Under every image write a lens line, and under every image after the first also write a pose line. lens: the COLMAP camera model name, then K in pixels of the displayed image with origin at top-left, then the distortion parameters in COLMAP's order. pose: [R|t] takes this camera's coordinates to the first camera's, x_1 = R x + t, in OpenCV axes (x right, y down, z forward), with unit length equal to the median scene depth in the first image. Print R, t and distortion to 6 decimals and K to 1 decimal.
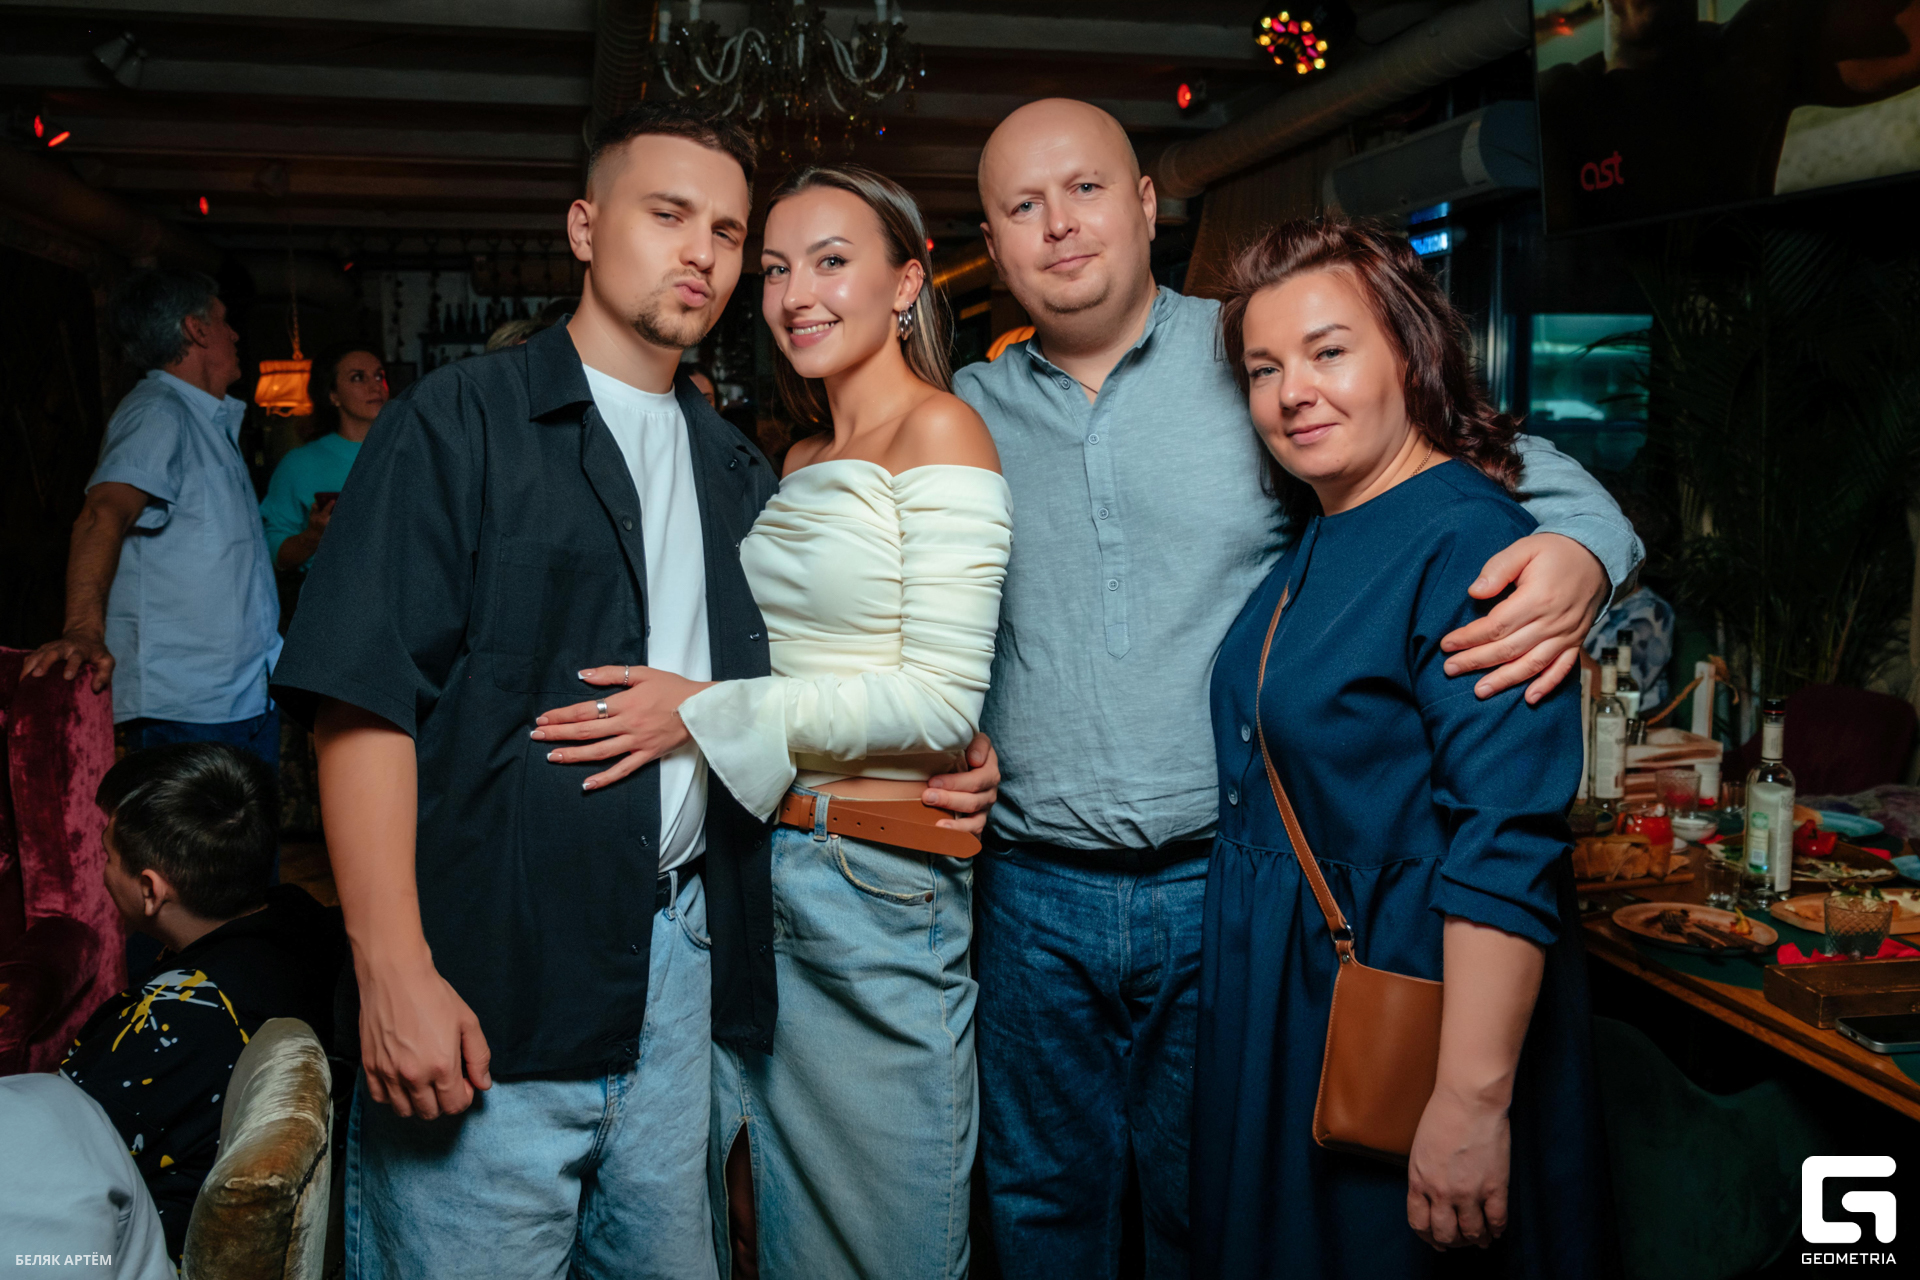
lens RADIAL K [[1497.3, 0, 975.6], [0, 1497.3, 654.3], [0, 0, 1]] dist [-0.045553, 0.004199]
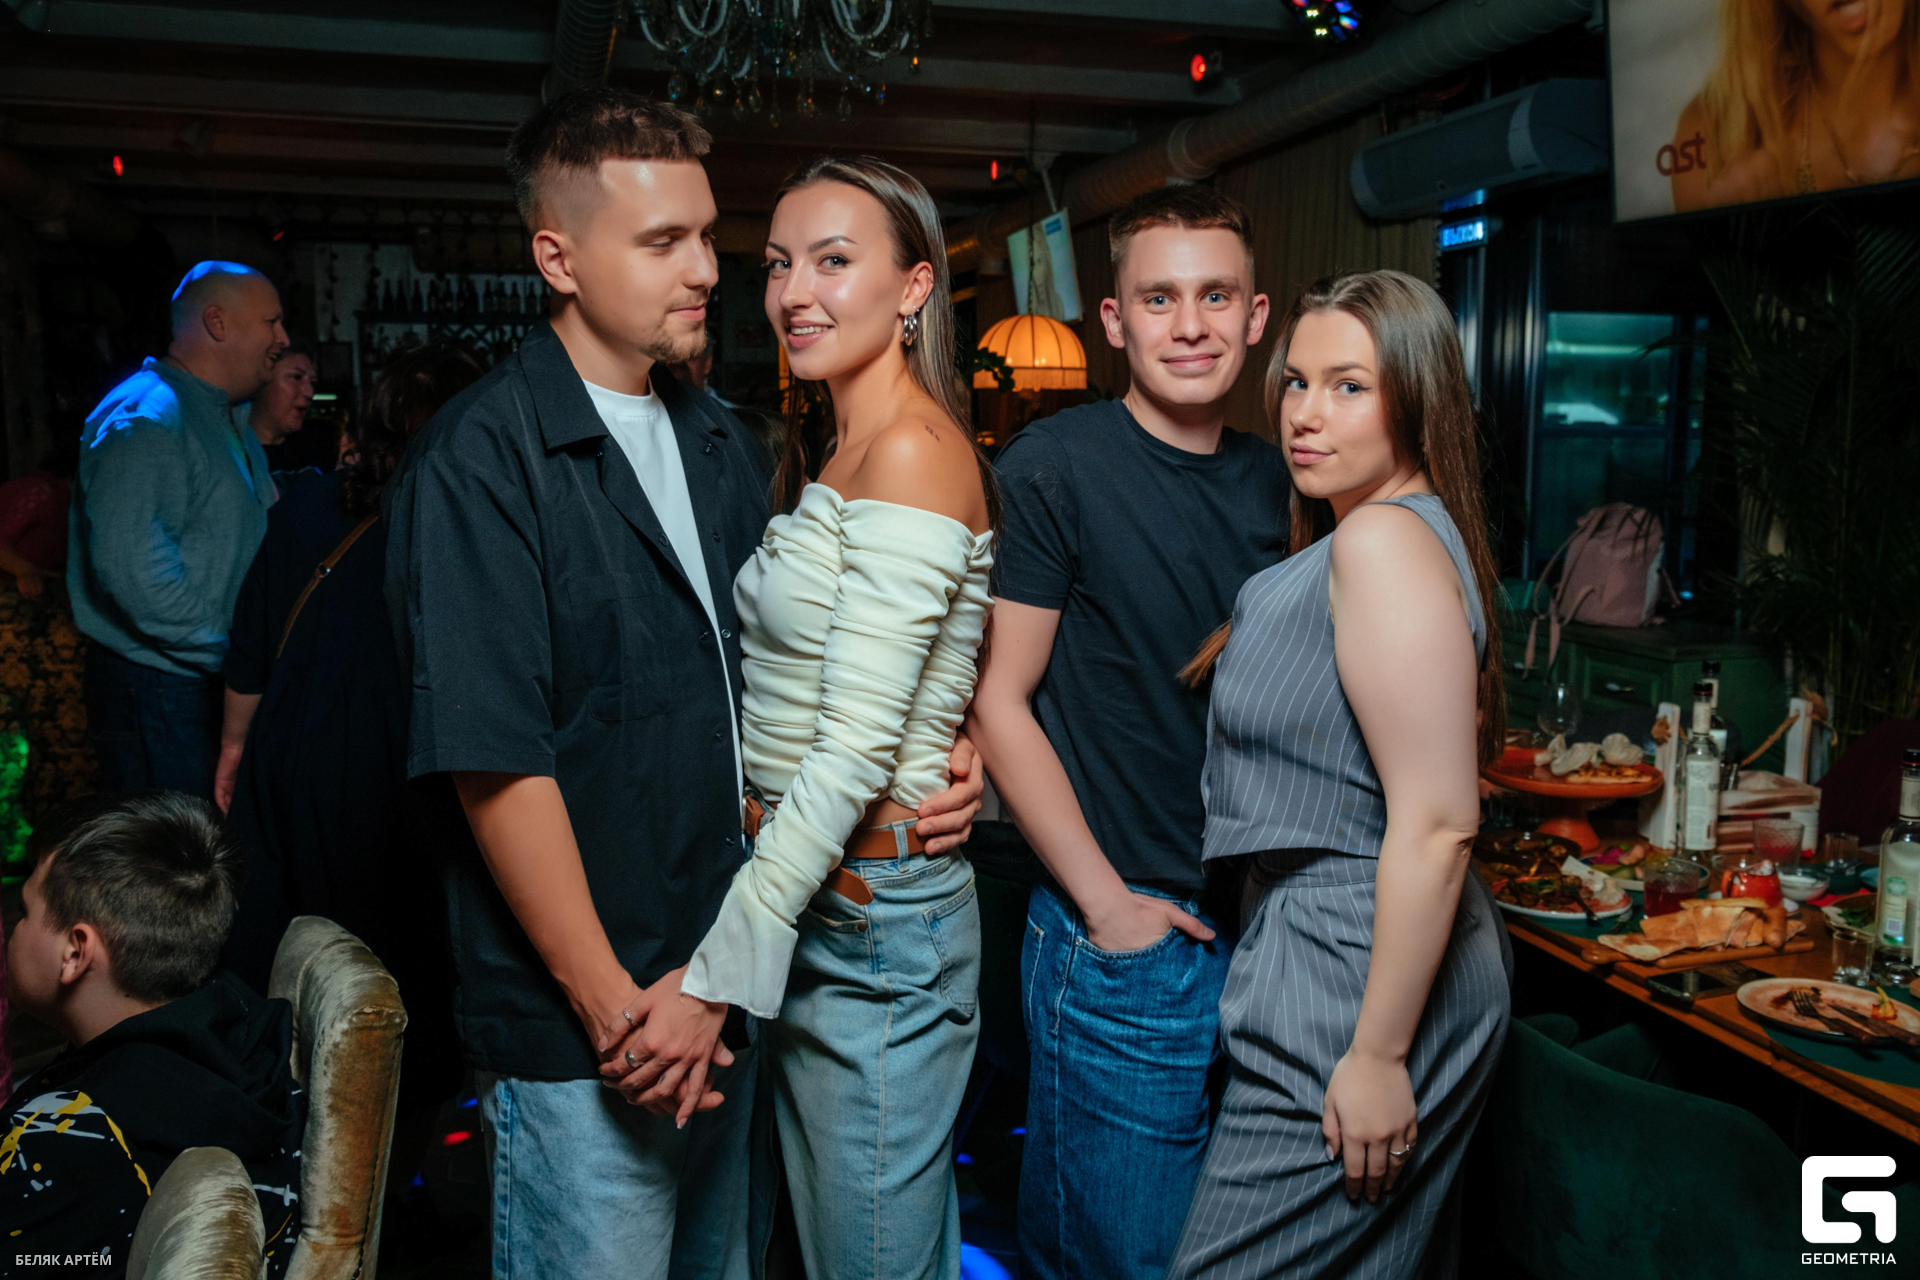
lens RADIAL K [[1497.3, 0, 959.7], [0, 1497.3, 632.3], [0, 0, 1]] dist [-0.045553, 0.004199]
pose [[0.999317, 0.010278, 0.035495, -0.045902], [-0.009957, 0.999908, -0.009207, -0.018880], [-0.035587, 0.008847, 0.999327, 0.104782]]
